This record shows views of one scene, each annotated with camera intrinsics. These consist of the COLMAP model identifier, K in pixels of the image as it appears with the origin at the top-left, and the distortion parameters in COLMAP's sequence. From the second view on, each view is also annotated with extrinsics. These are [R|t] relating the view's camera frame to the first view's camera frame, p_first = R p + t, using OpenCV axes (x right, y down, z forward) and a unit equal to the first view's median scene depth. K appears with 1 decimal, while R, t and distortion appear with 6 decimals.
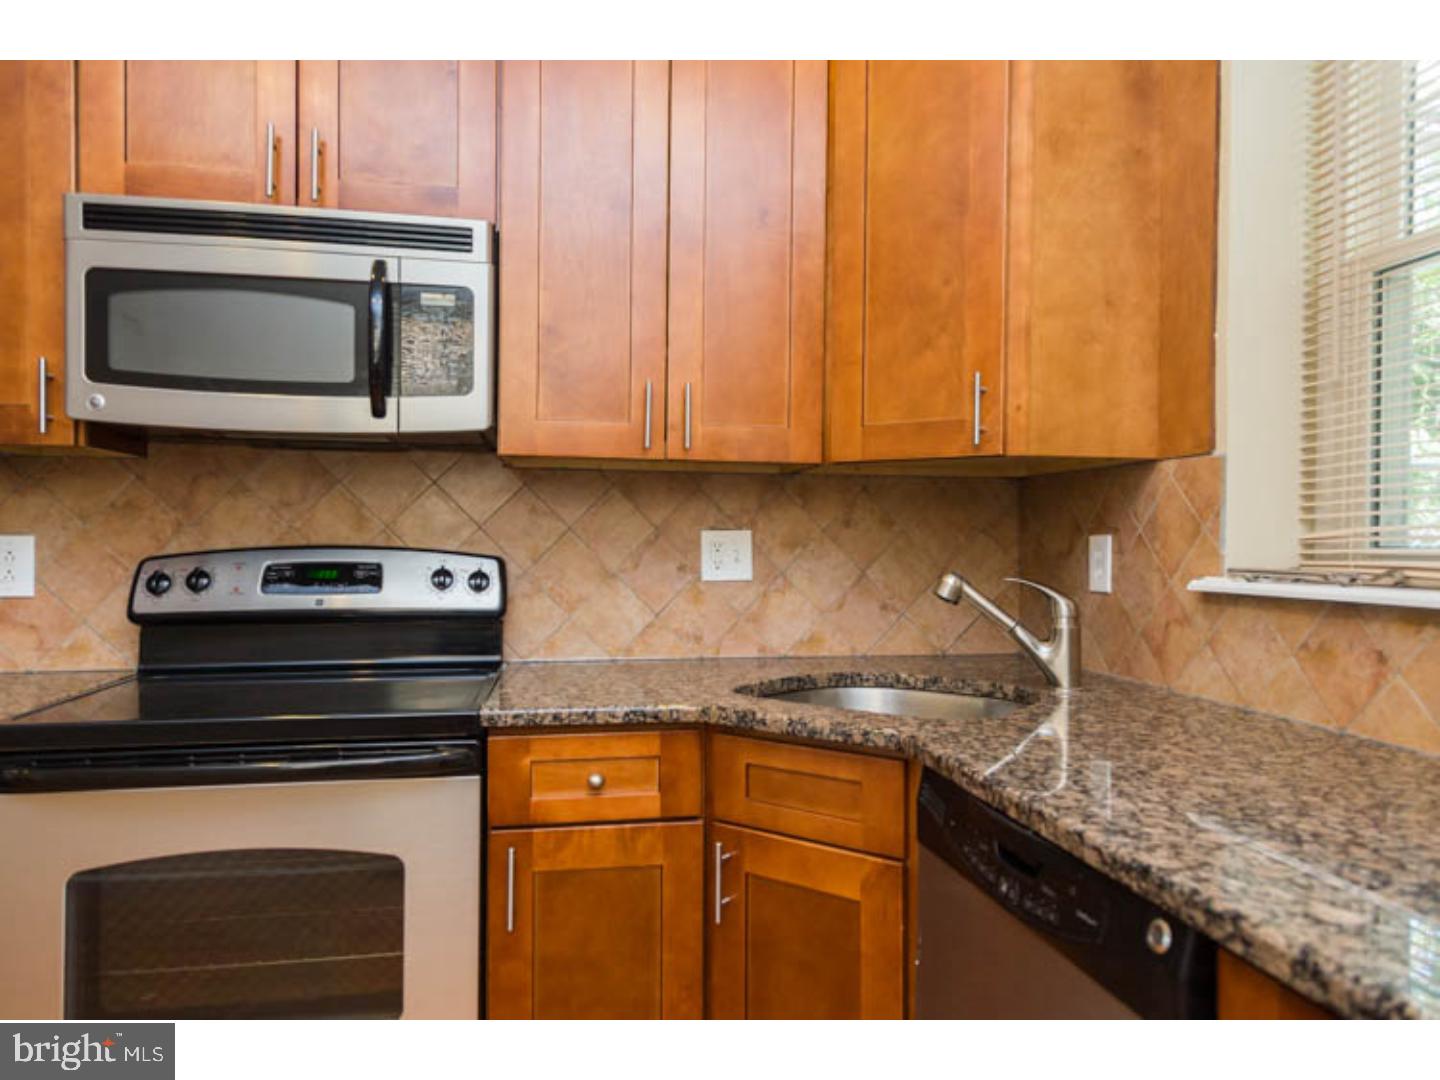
lens RADIAL K [[977.2, 0, 720.0], [0, 977.2, 540.0], [0, 0, 1]] dist [0.024037, -0.001074]
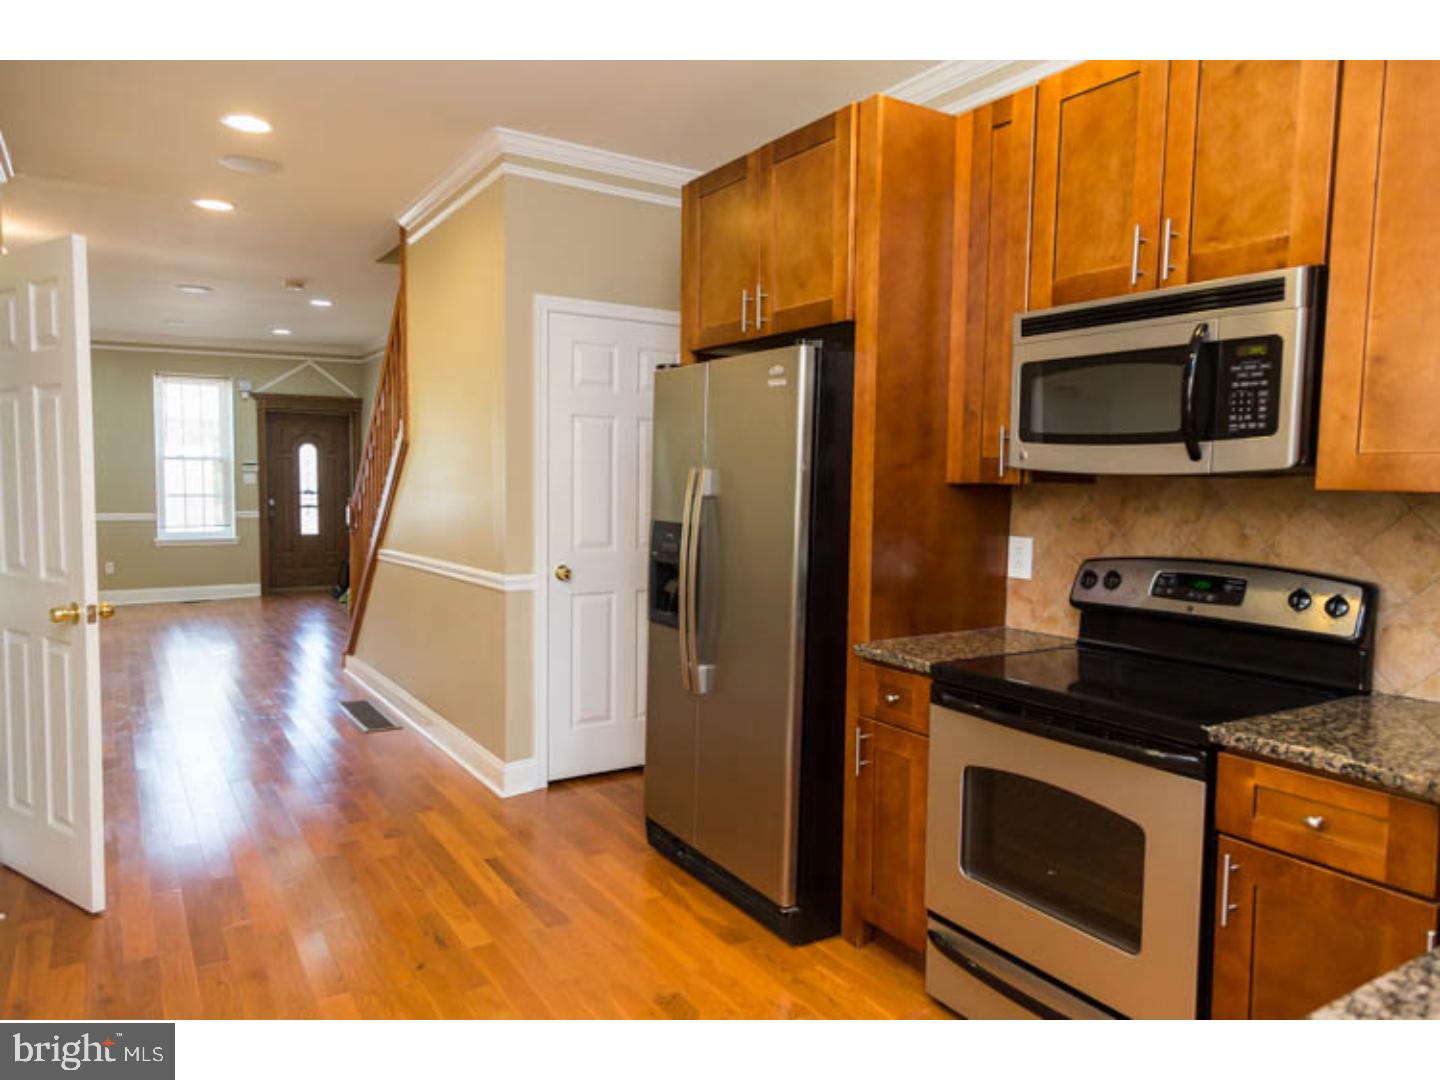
lens RADIAL K [[967.6, 0, 720.0], [0, 967.6, 540.0], [0, 0, 1]] dist [0.000451, -0.000438]
pose [[0.383338, 0.060979, -0.921593, 0.497372], [-0.012401, 0.998068, 0.060881, -0.092880], [0.923525, -0.011909, 0.383353, 0.036258]]
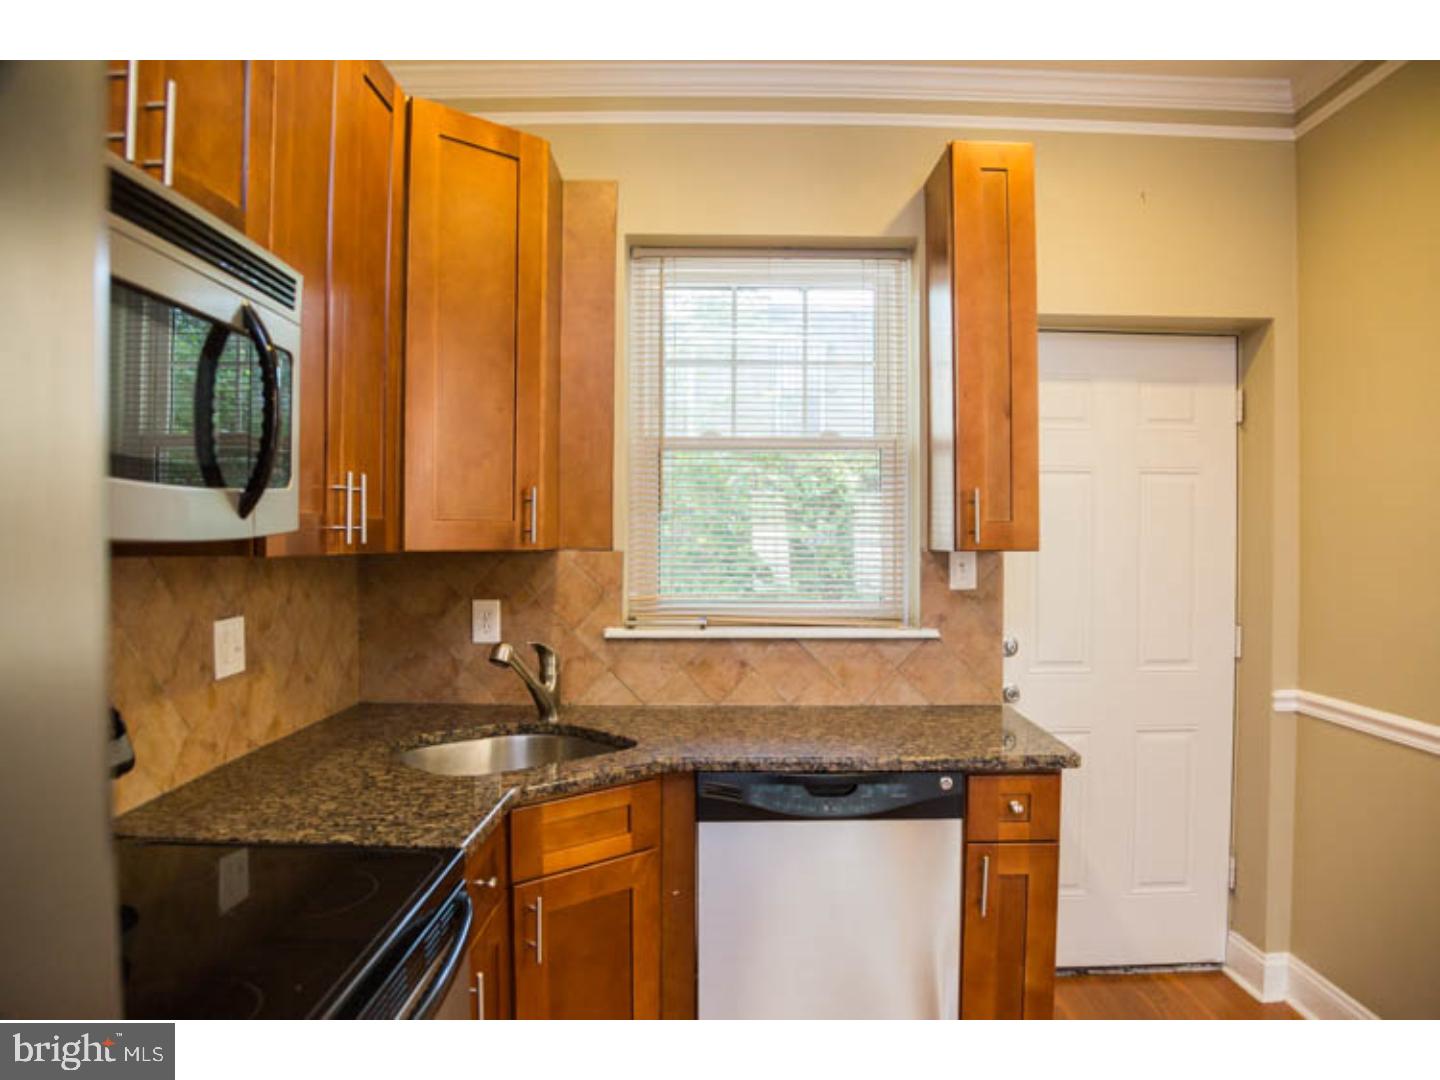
lens RADIAL K [[987.6, 0, 720.0], [0, 987.6, 540.0], [0, 0, 1]] dist [-0.130153, 0.068964]
pose [[0.175462, -0.011698, 0.984417, -0.976358], [-0.002089, 0.999923, 0.012255, -0.117061], [-0.984484, -0.004207, 0.175424, 0.526303]]
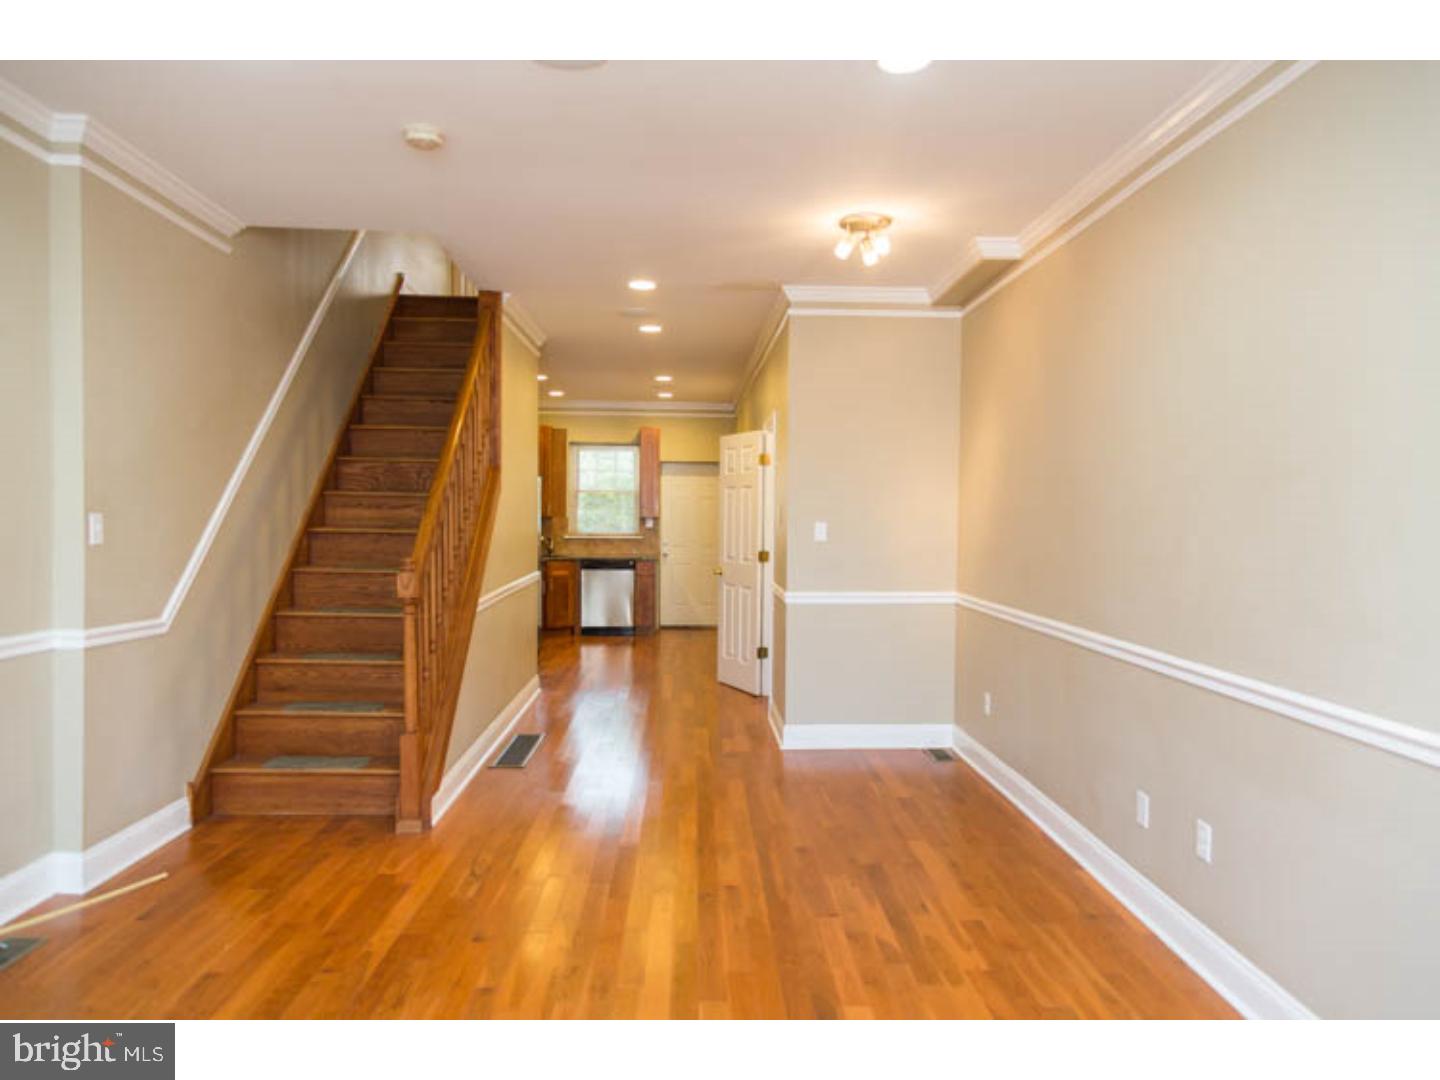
lens RADIAL K [[967.6, 0, 720.0], [0, 967.6, 540.0], [0, 0, 1]] dist [0.000451, -0.000438]
pose [[0.131707, -0.029034, 0.990863, -5.573181], [-0.011877, 0.999453, 0.030864, -0.139993], [-0.991217, -0.015833, 0.131291, -0.851617]]
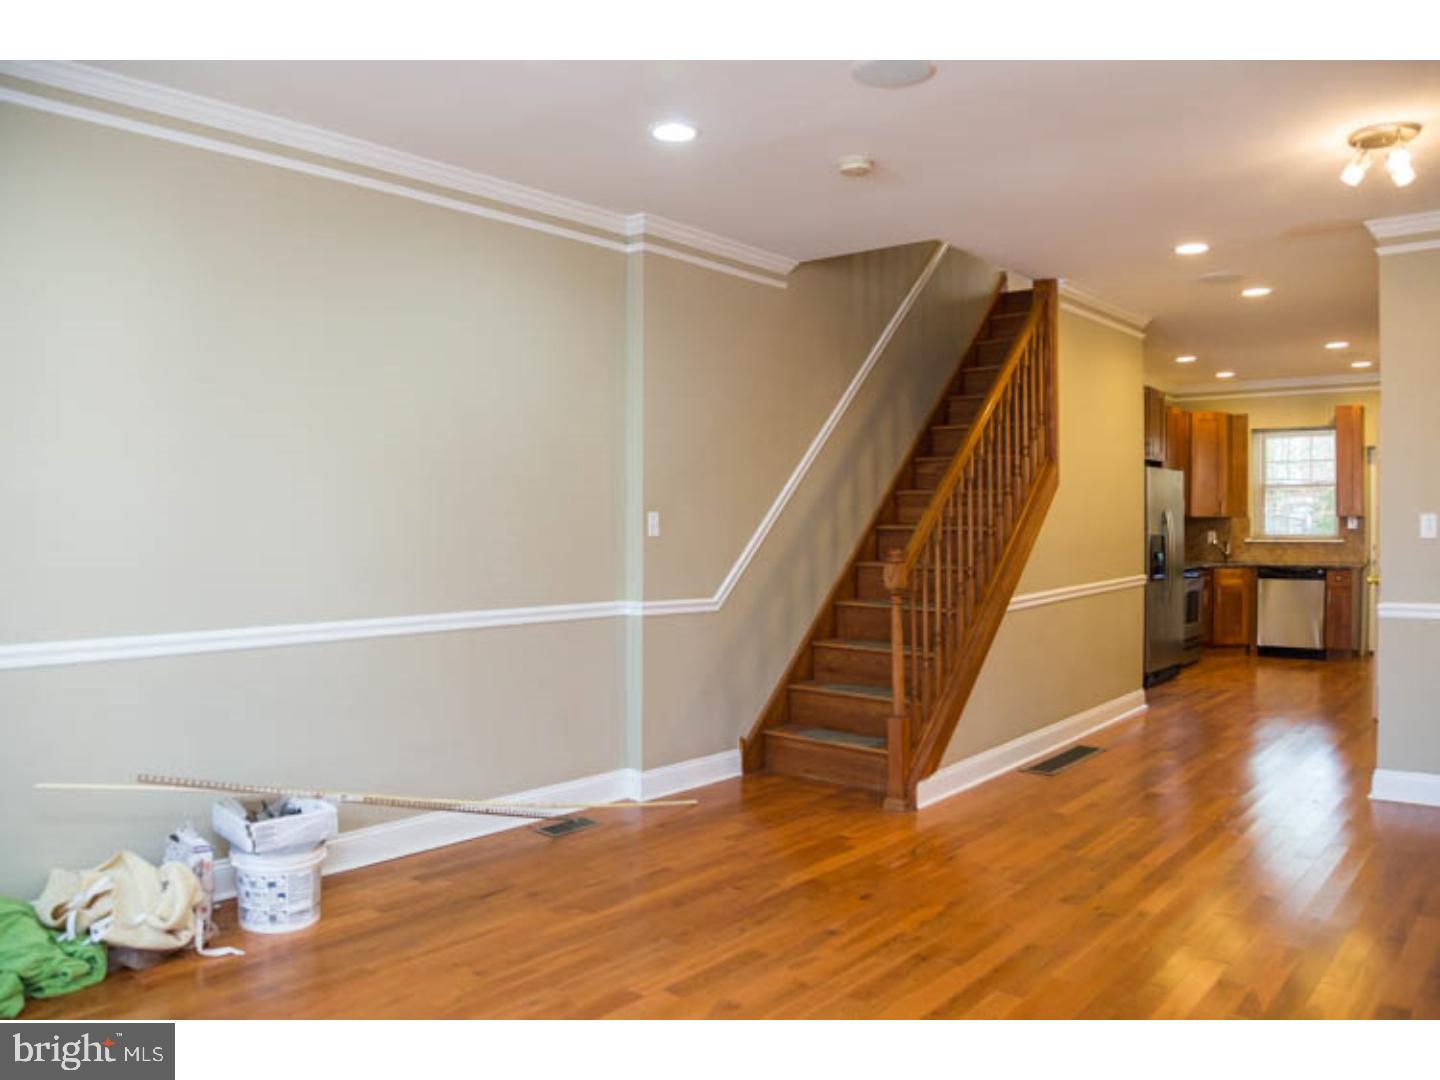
lens RADIAL K [[1060.0, 0, 659.4], [0, 1060.0, 542.0], [0, 0, 1]] dist [-0.178734, 0.080468]
pose [[0.802321, -0.021010, 0.596522, -5.434656], [0.007479, 0.999656, 0.025148, -0.110249], [-0.596845, -0.015716, 0.802202, -1.560531]]
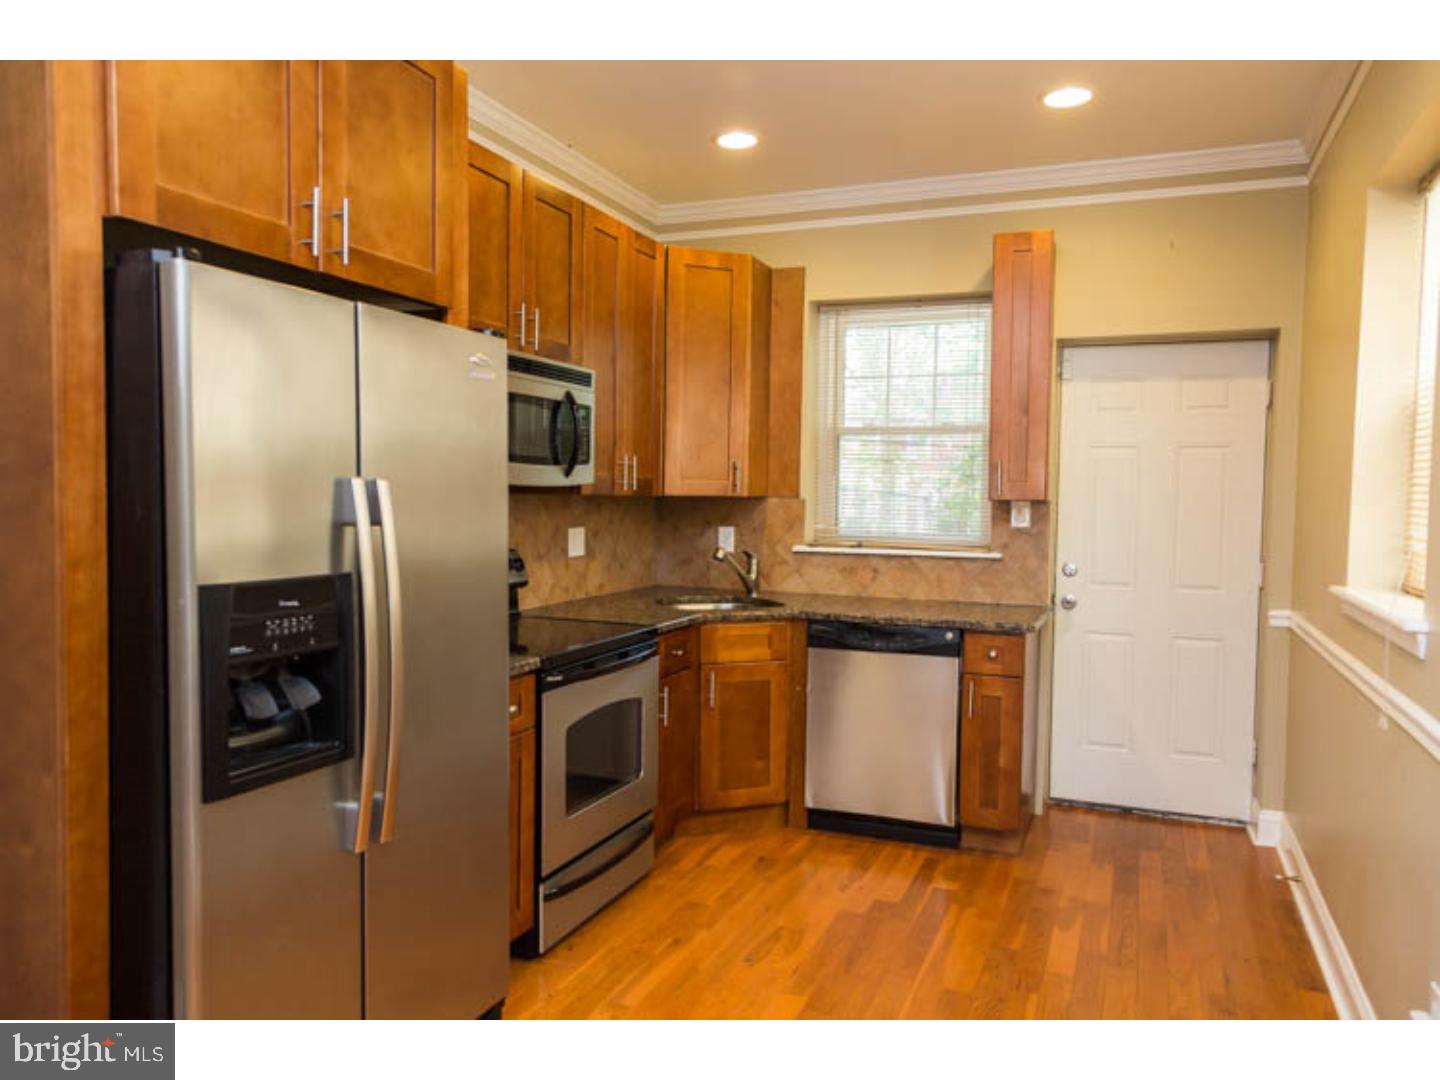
lens RADIAL K [[998.6, 0, 720.0], [0, 998.6, 540.0], [0, 0, 1]] dist [-0.004634, -0.000464]
pose [[0.540358, -0.039124, 0.840525, -1.736522], [-0.010879, 0.998510, 0.053472, -0.109741], [-0.841365, -0.038038, 0.539127, -0.233750]]
